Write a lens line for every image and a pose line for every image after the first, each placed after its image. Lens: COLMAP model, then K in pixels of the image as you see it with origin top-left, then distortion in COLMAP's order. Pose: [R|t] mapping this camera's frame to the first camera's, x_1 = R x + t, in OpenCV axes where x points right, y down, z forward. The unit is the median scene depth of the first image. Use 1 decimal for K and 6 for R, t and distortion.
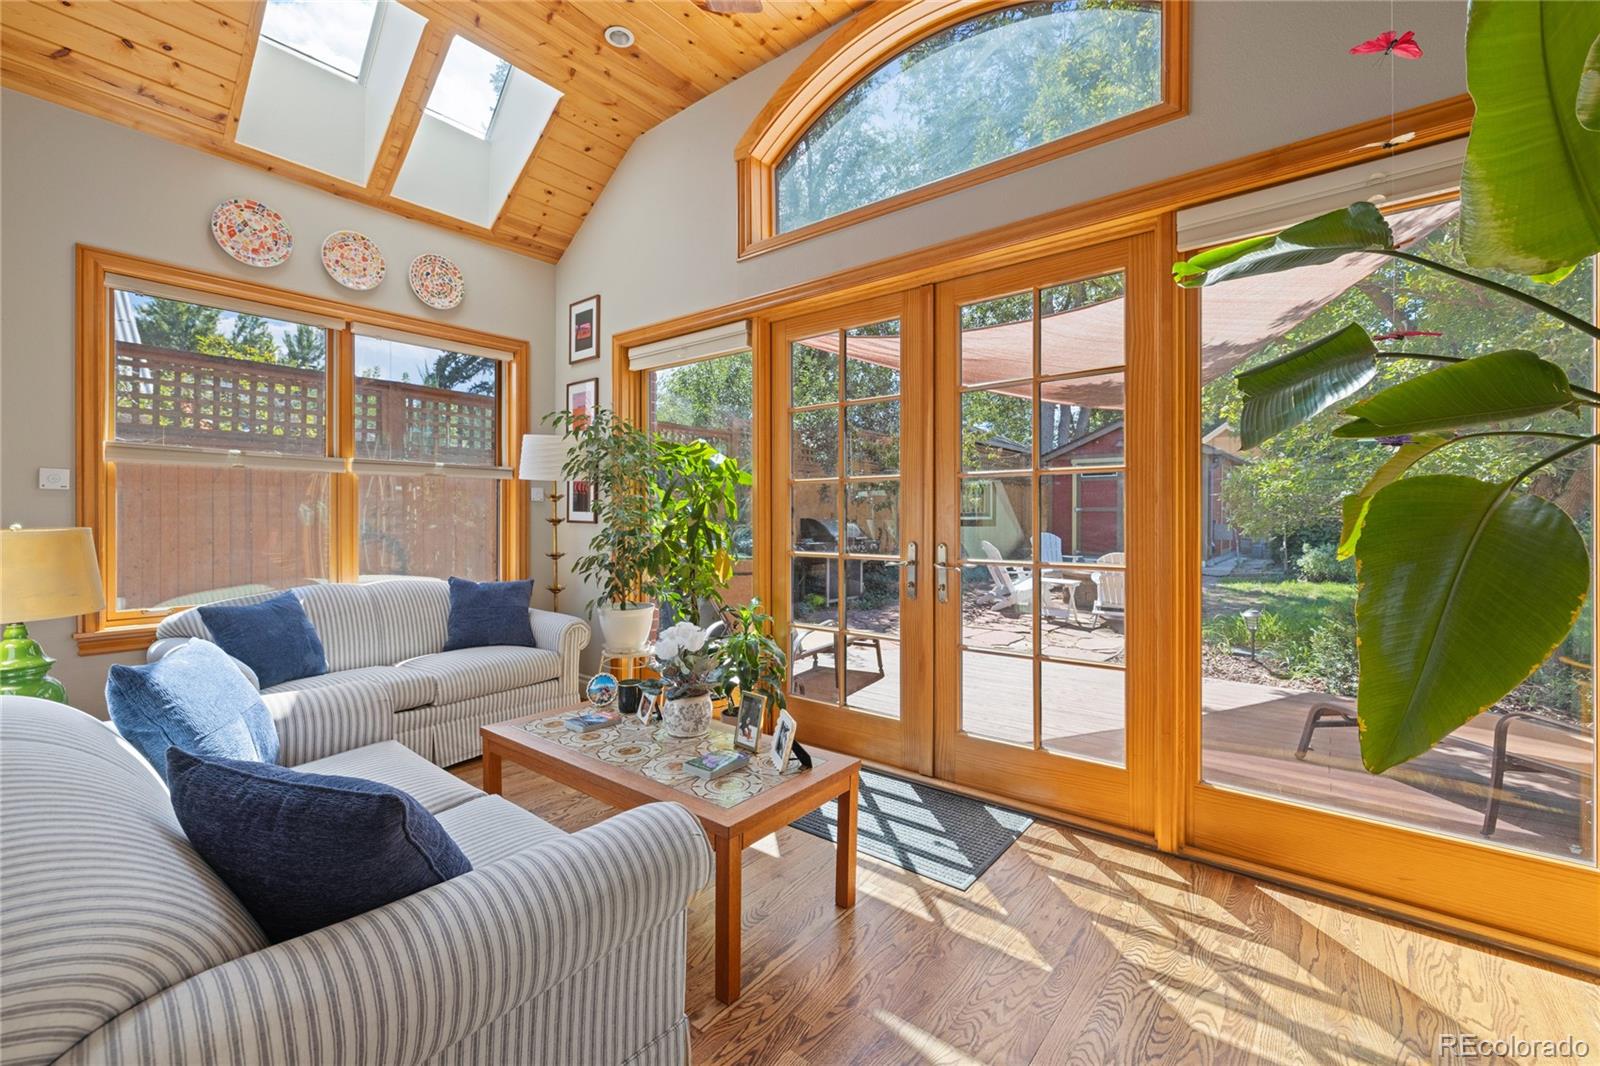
lens RADIAL K [[663.6, 0, 794.3], [0, 663.6, 521.5], [0, 0, 1]] dist [-0.000844, 0.000902]
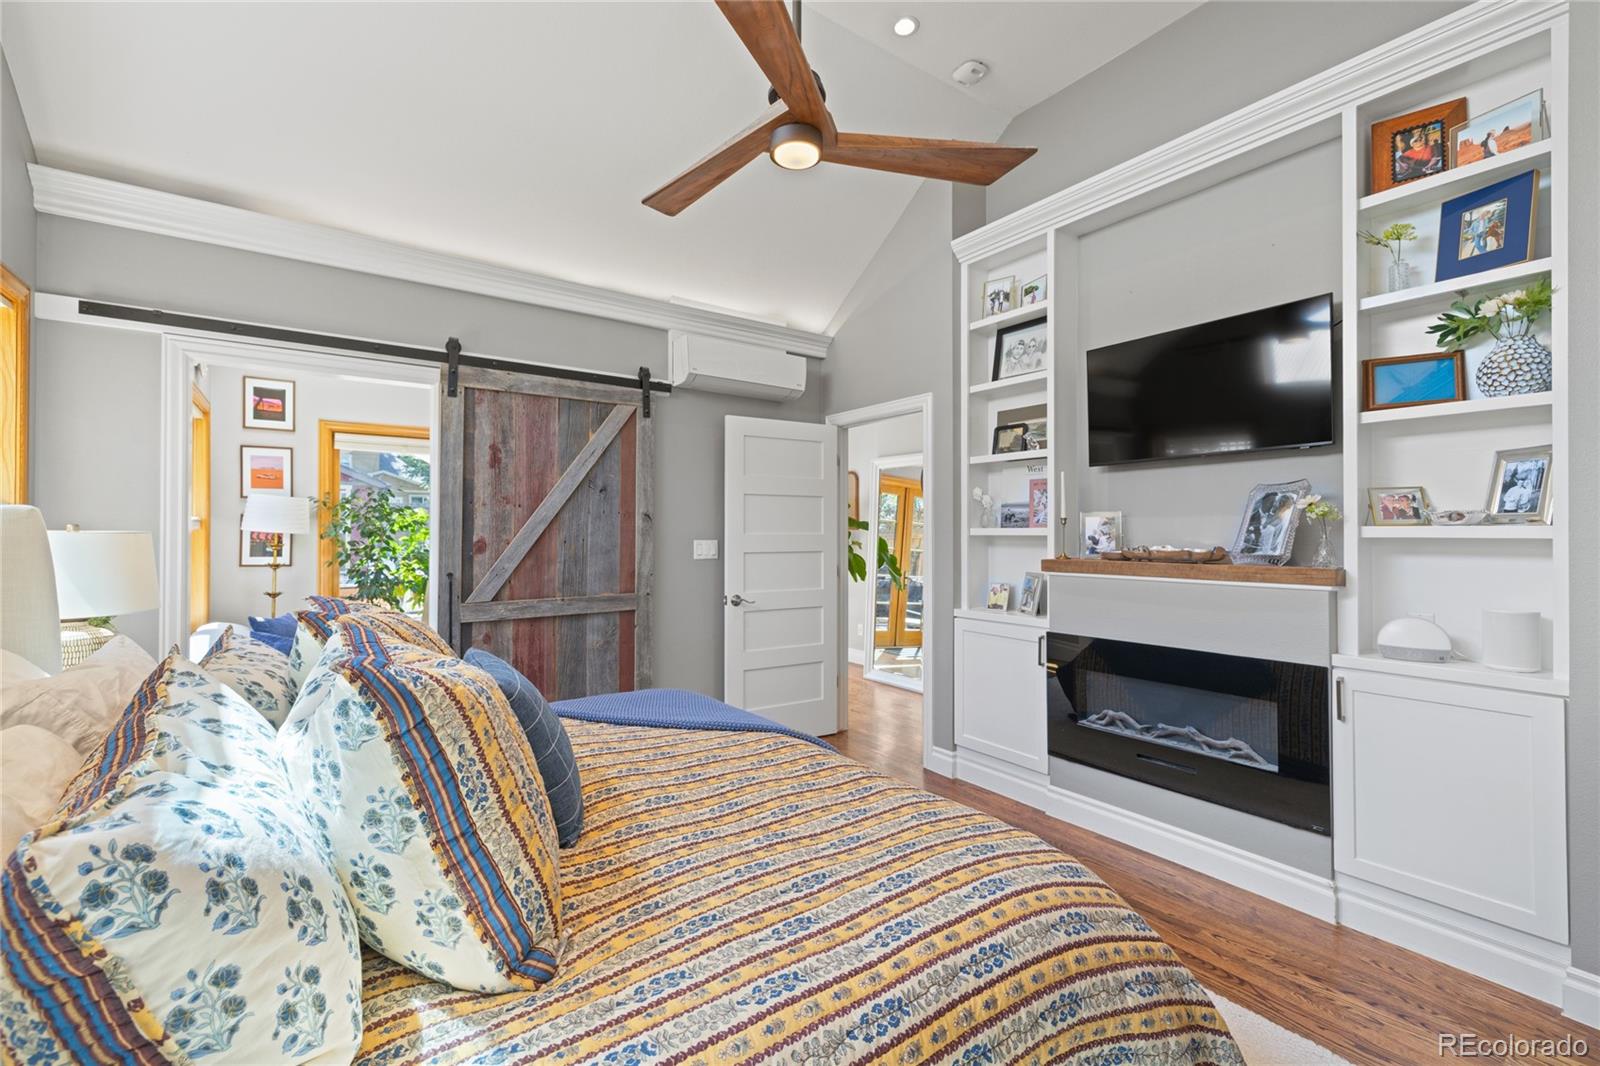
lens RADIAL K [[663.6, 0, 799.8], [0, 663.6, 529.1], [0, 0, 1]] dist [-0.000844, 0.000902]
pose [[0.253942, 0.011037, 0.967157, -1.796071], [-0.002887, 0.999939, -0.010653, -0.080299], [-0.967215, -0.000087, 0.253958, -0.322679]]
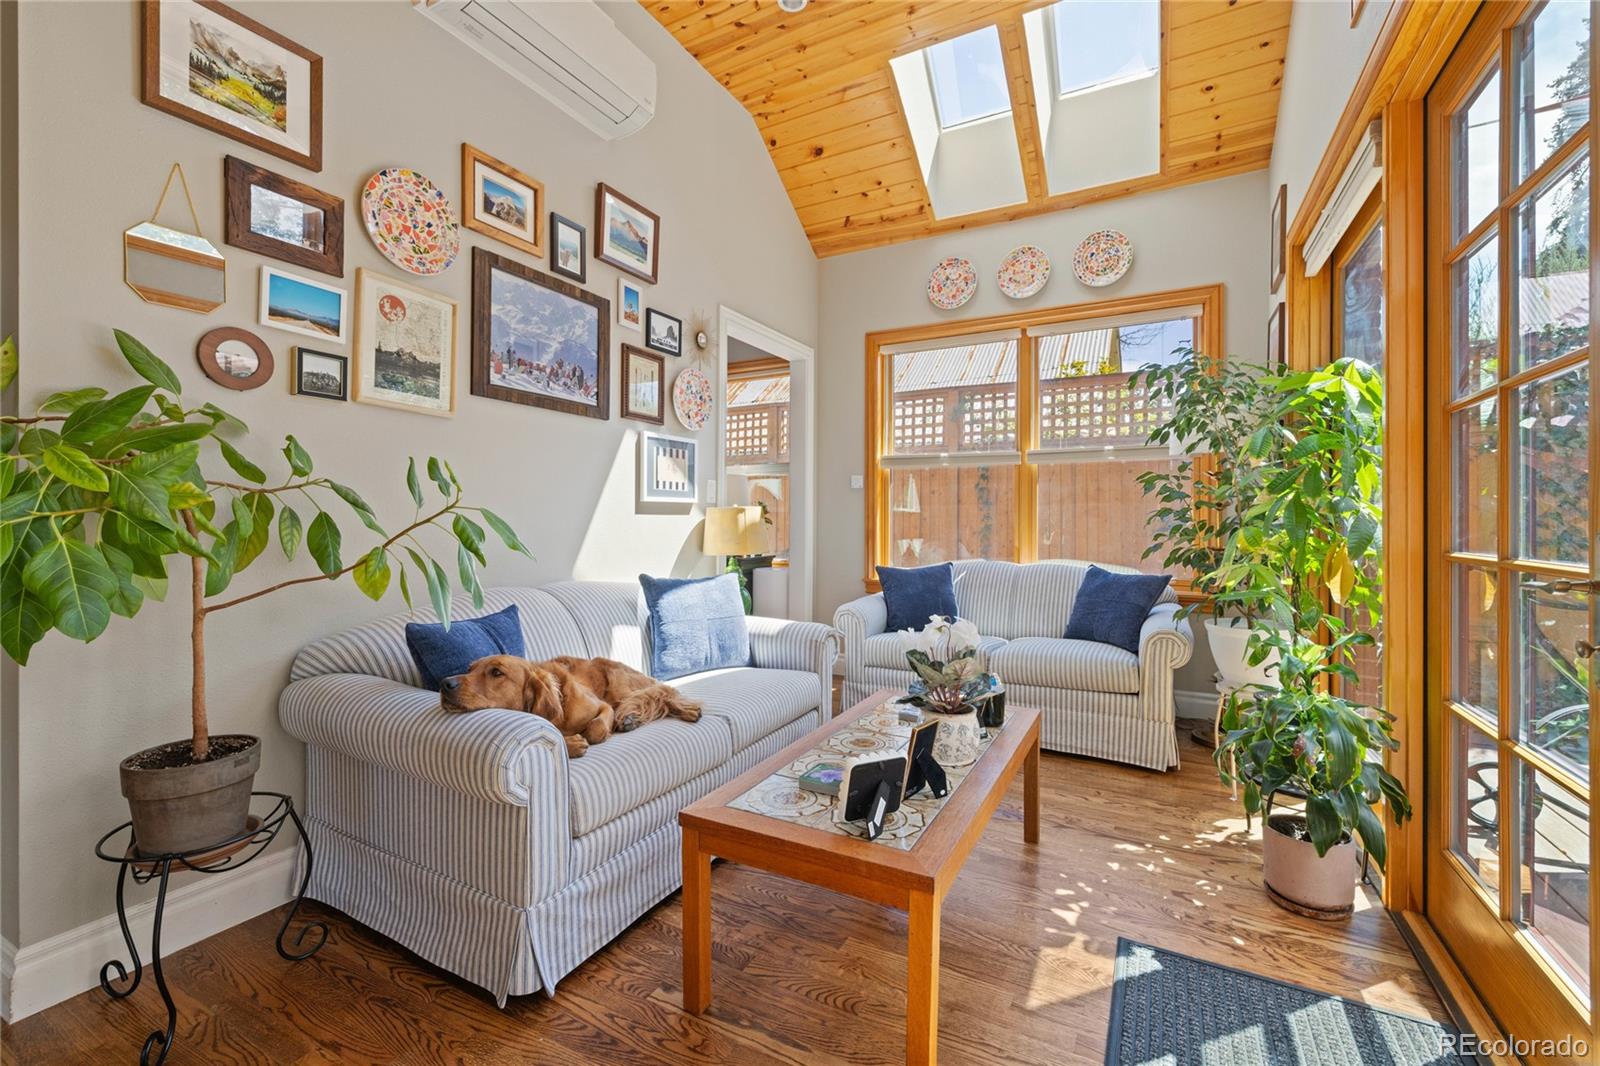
lens RADIAL K [[663.6, 0, 794.5], [0, 663.6, 527.7], [0, 0, 1]] dist [-0.000844, 0.000902]
pose [[0.191970, 0.017764, -0.981240, 0.356017], [-0.005269, 0.999840, 0.017070, 0.016910], [0.981387, 0.001893, 0.192033, 0.407573]]
